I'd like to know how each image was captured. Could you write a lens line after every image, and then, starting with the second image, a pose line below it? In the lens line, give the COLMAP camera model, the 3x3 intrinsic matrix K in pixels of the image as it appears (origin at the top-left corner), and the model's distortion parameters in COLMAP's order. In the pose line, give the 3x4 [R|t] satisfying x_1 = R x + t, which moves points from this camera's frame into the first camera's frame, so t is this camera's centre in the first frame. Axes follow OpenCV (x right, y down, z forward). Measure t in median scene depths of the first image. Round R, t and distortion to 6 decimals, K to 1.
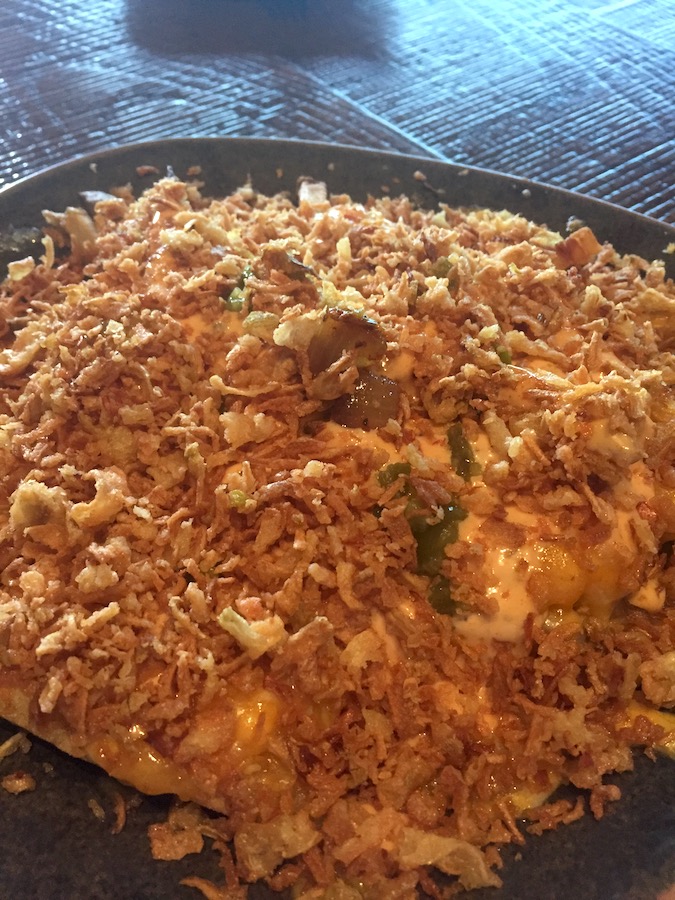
lens RADIAL K [[771.0, 0, 337.5], [0, 771.0, 450.0], [0, 0, 1]] dist [0.081256, -0.106810]
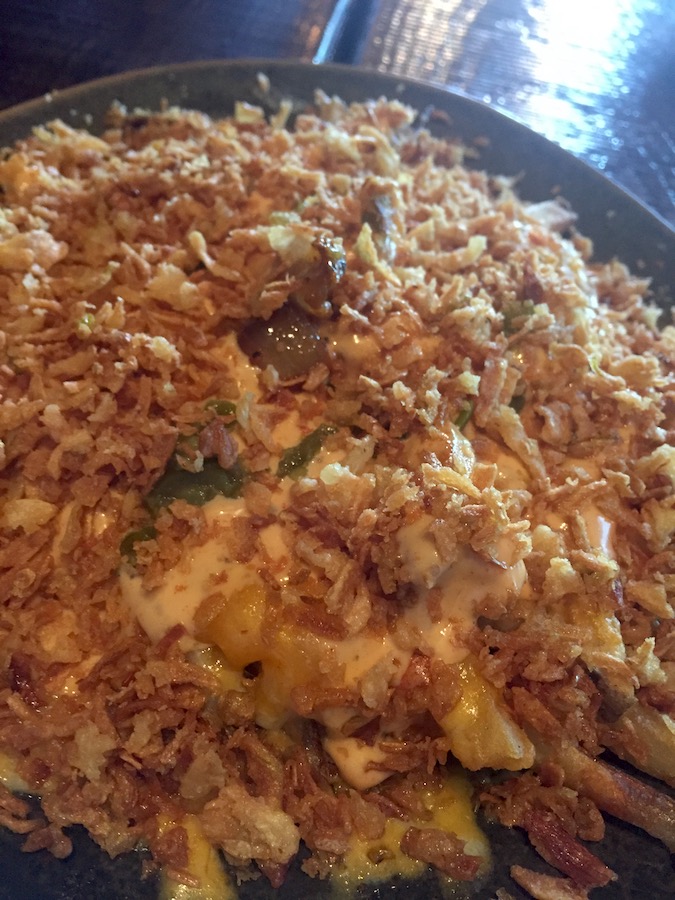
lens RADIAL K [[771.0, 0, 337.5], [0, 771.0, 450.0], [0, 0, 1]] dist [0.081256, -0.106810]
pose [[0.677472, 0.619362, -0.396765, 0.524287], [-0.638500, 0.762990, 0.100817, -0.104065], [0.365170, 0.185034, 0.912367, 0.271712]]
